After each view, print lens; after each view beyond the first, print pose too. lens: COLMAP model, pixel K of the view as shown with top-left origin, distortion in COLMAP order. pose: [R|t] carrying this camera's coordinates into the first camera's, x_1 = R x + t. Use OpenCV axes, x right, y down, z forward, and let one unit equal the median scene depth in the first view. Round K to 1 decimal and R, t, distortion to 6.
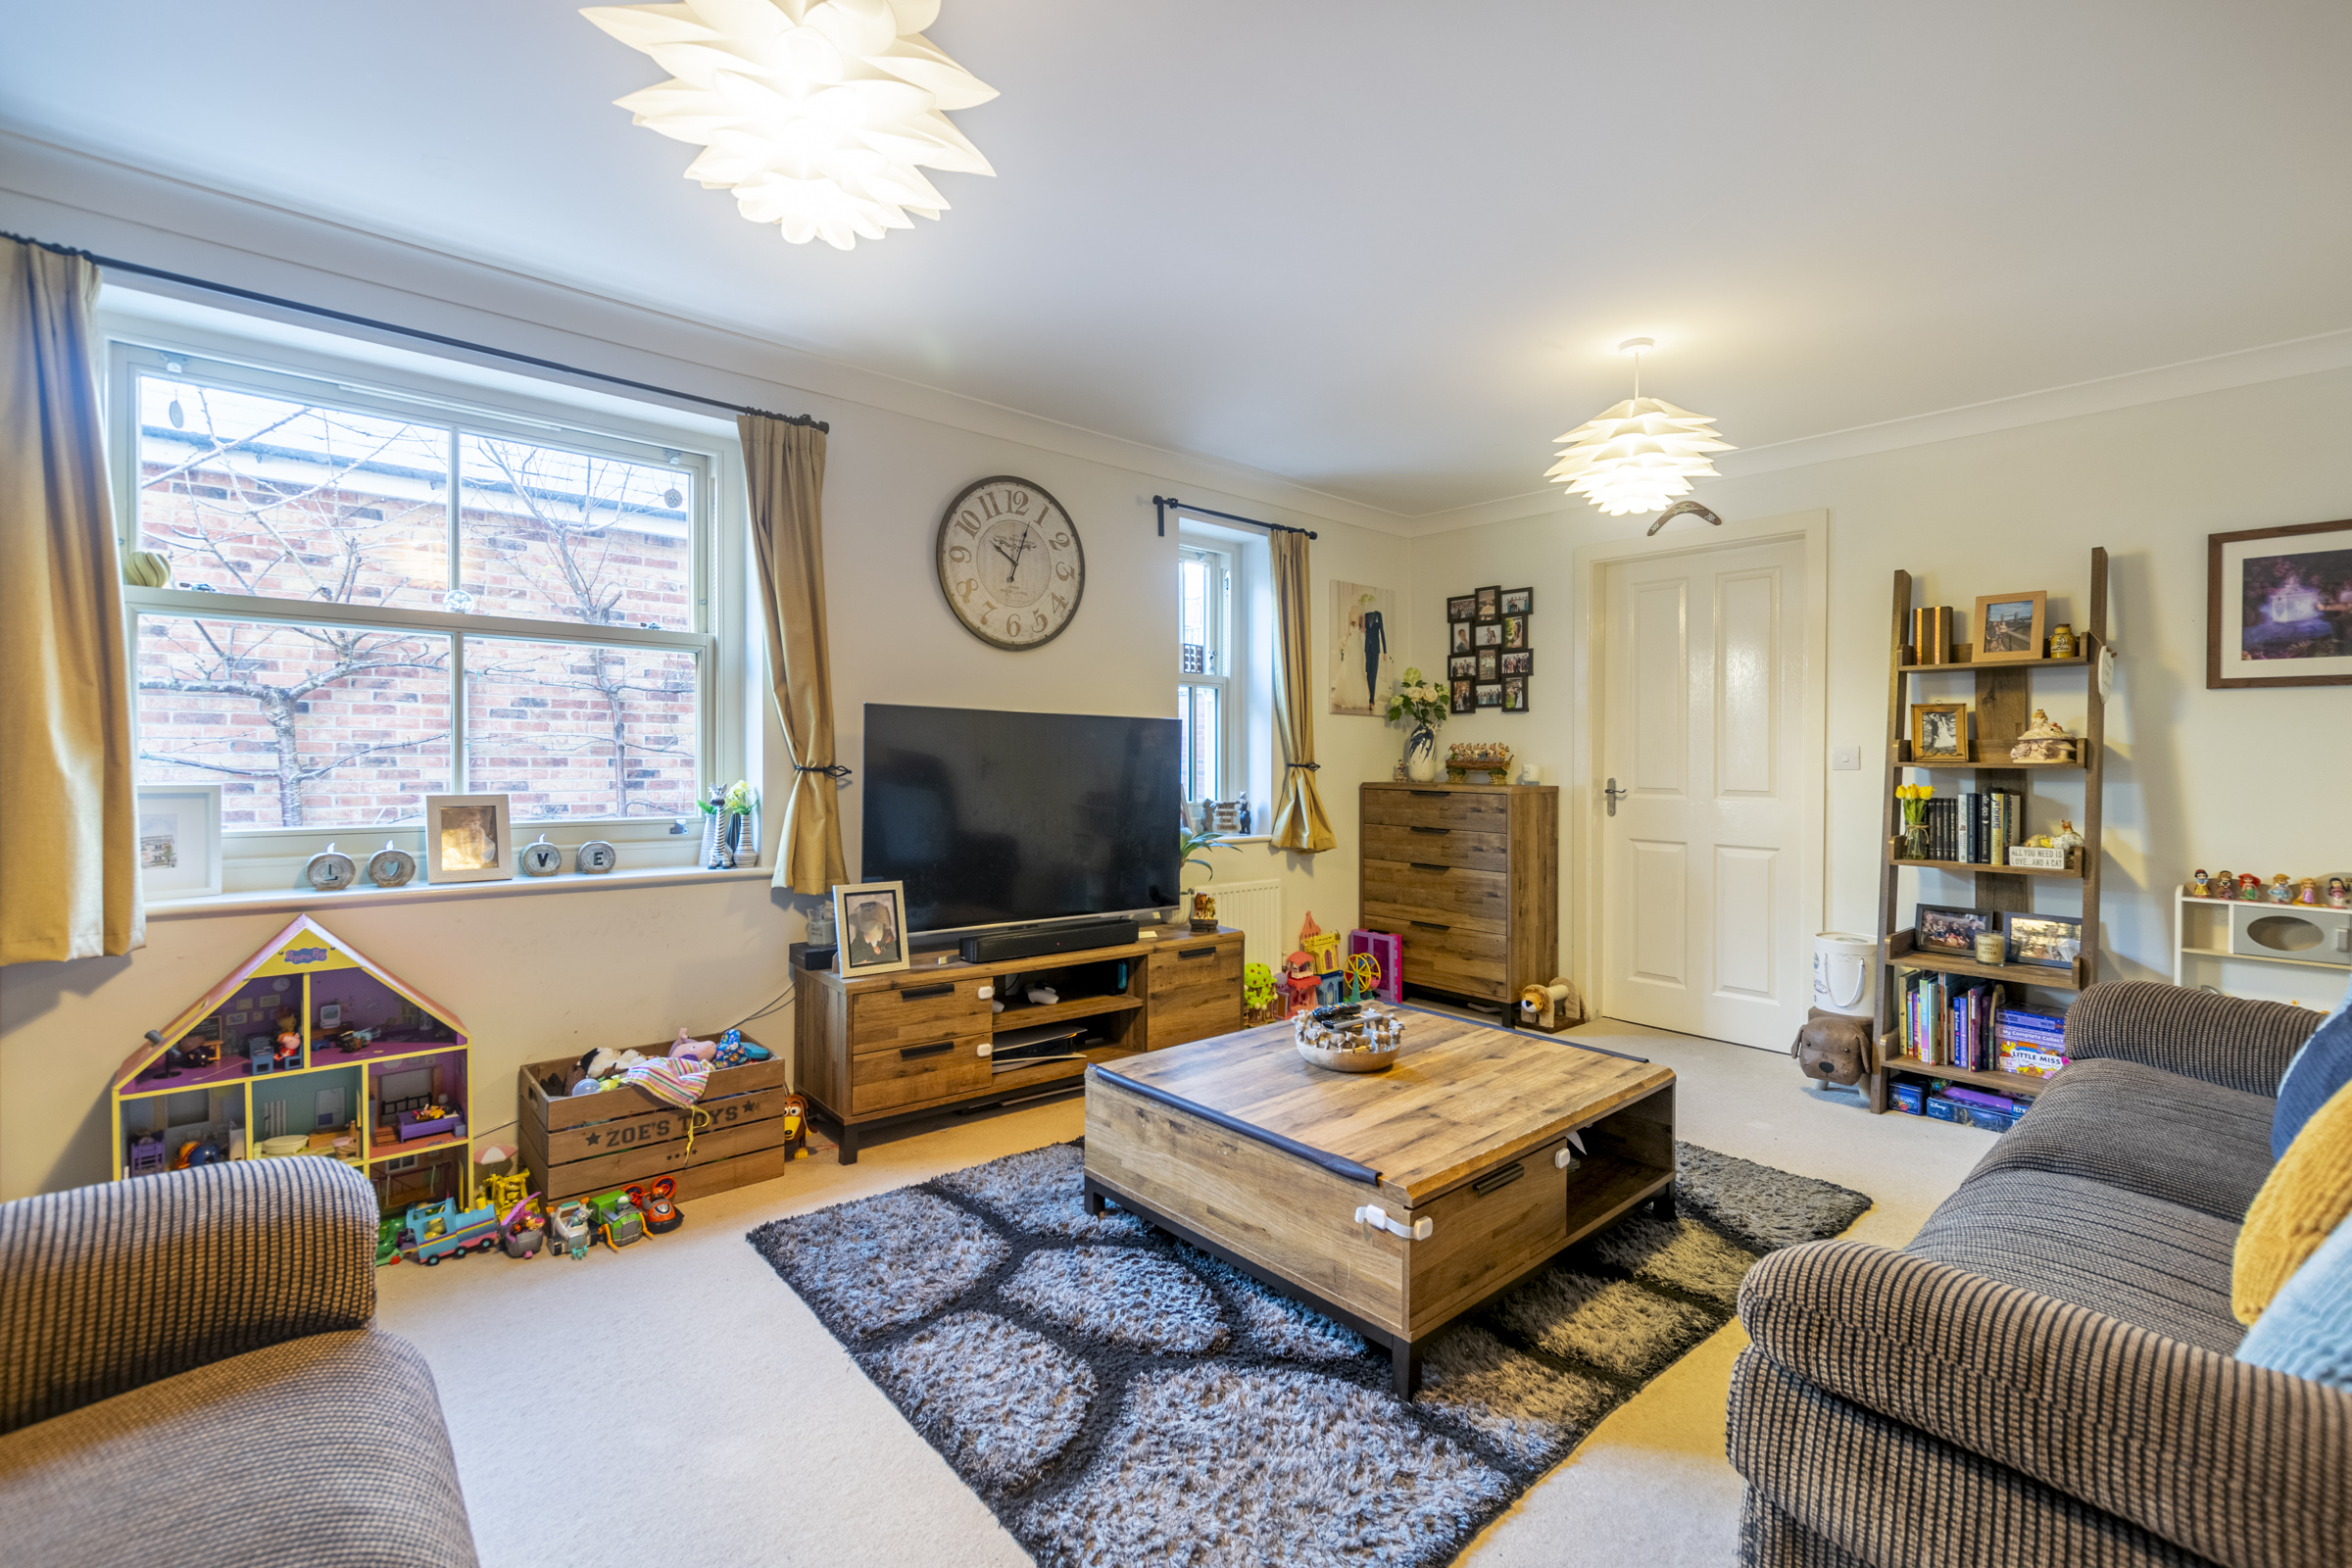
lens RADIAL K [[1022.2, 0, 1184.0], [0, 1022.2, 759.1], [0, 0, 1]] dist [0.001908, -0.004498]
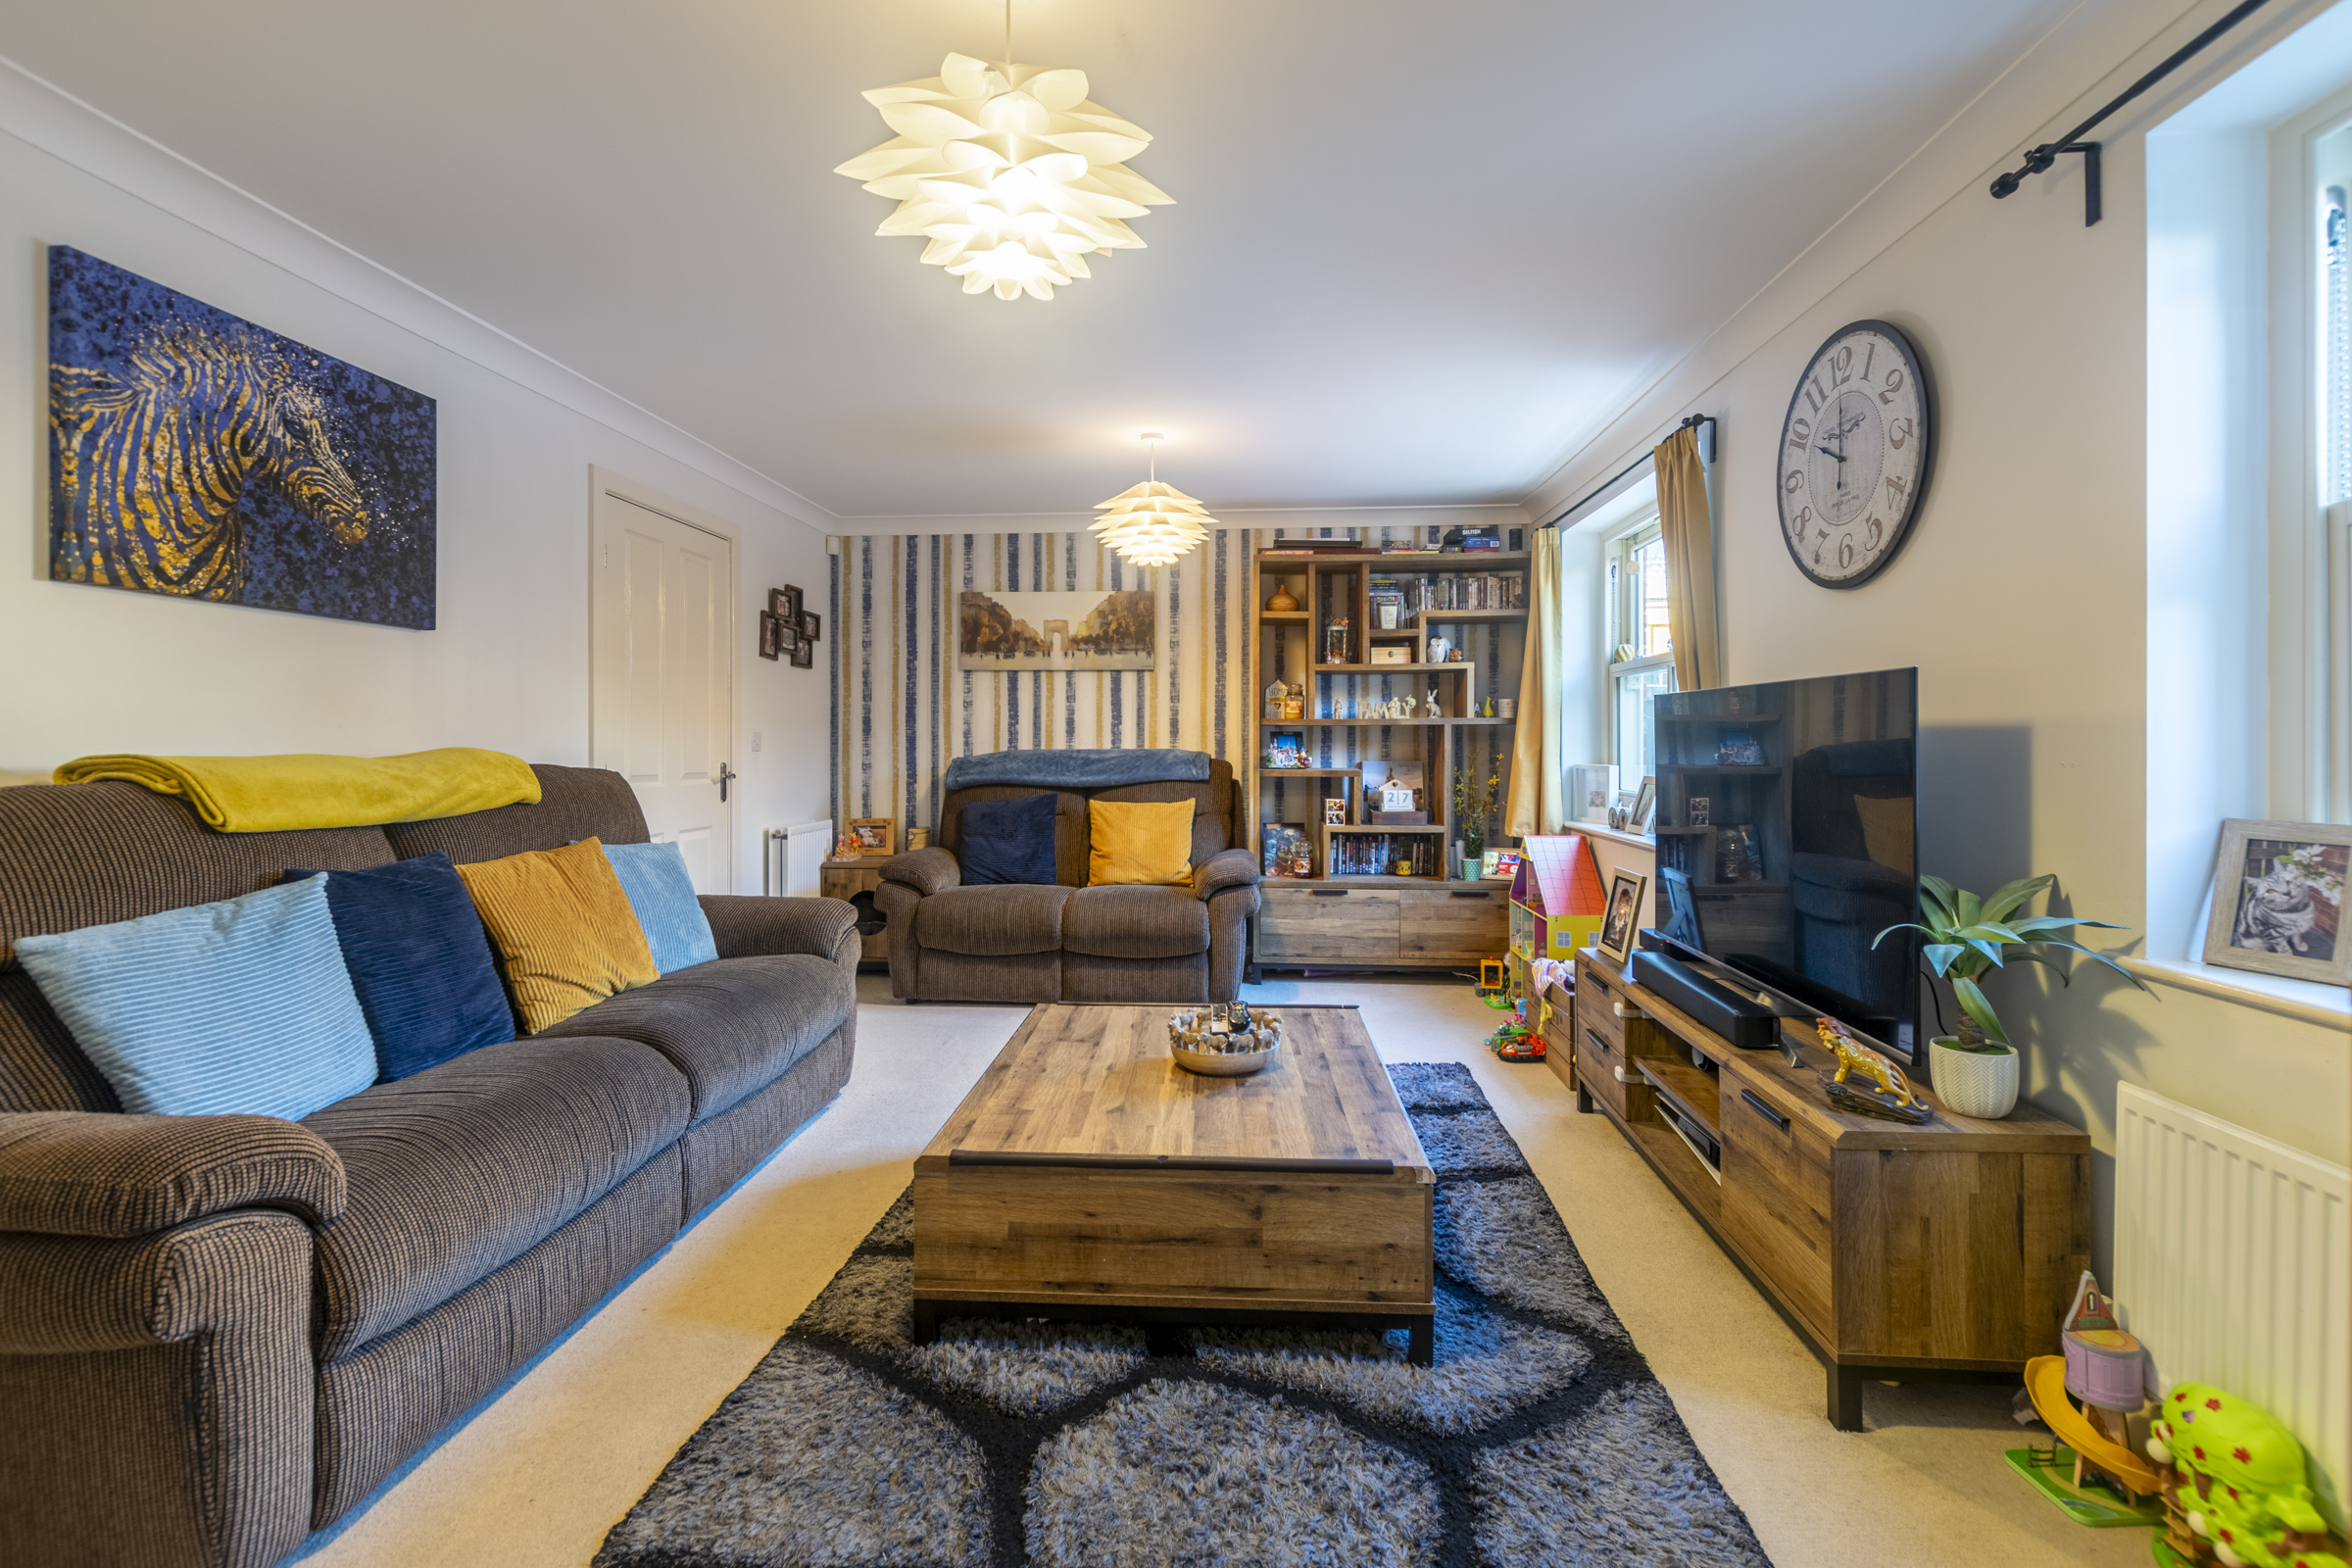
lens RADIAL K [[1022.2, 0, 1184.0], [0, 1022.2, 759.1], [0, 0, 1]] dist [0.001908, -0.004498]
pose [[-0.708287, -0.002518, -0.705920, 0.849114], [-0.009870, 0.999931, 0.006335, 0.007362], [0.705855, 0.011454, -0.708263, 1.627312]]
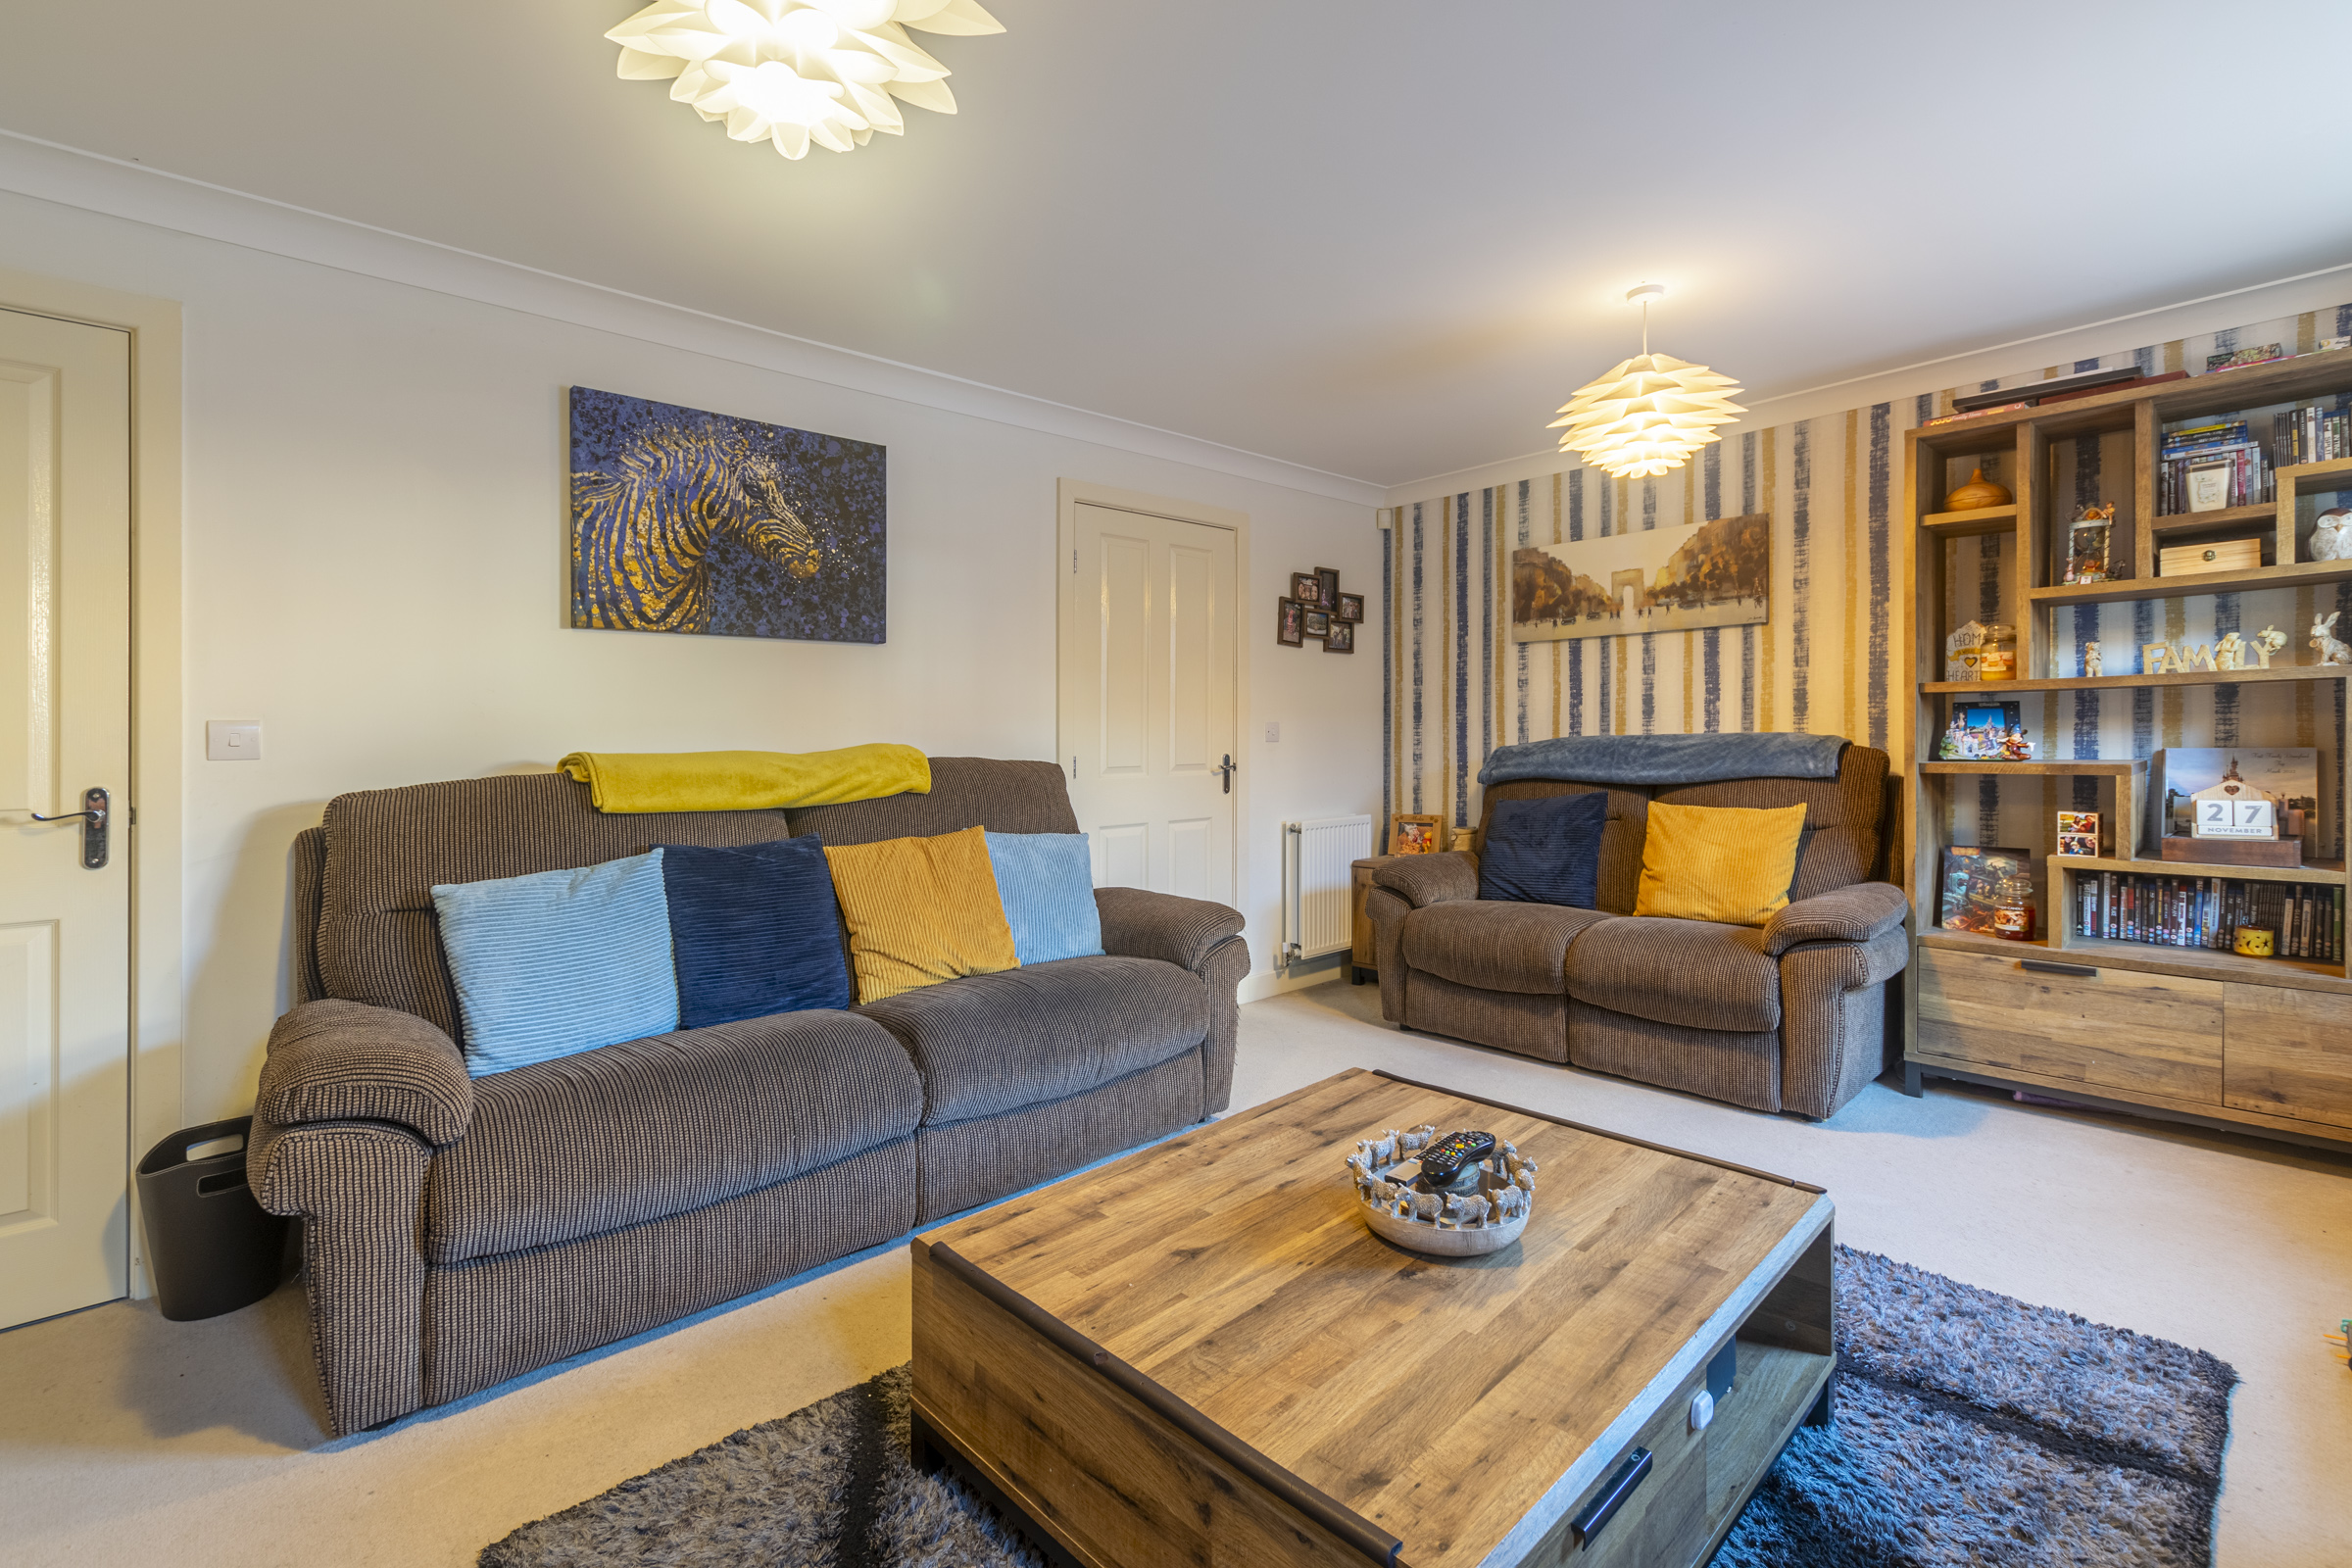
lens RADIAL K [[1030.4, 0, 1180.9], [0, 1030.4, 748.3], [0, 0, 1]] dist [0.001614, -0.000264]
pose [[-0.999563, 0.004485, -0.029228, 0.327015], [0.004181, 0.999937, 0.010455, 0.004090], [0.029273, 0.010329, -0.999518, 1.588355]]
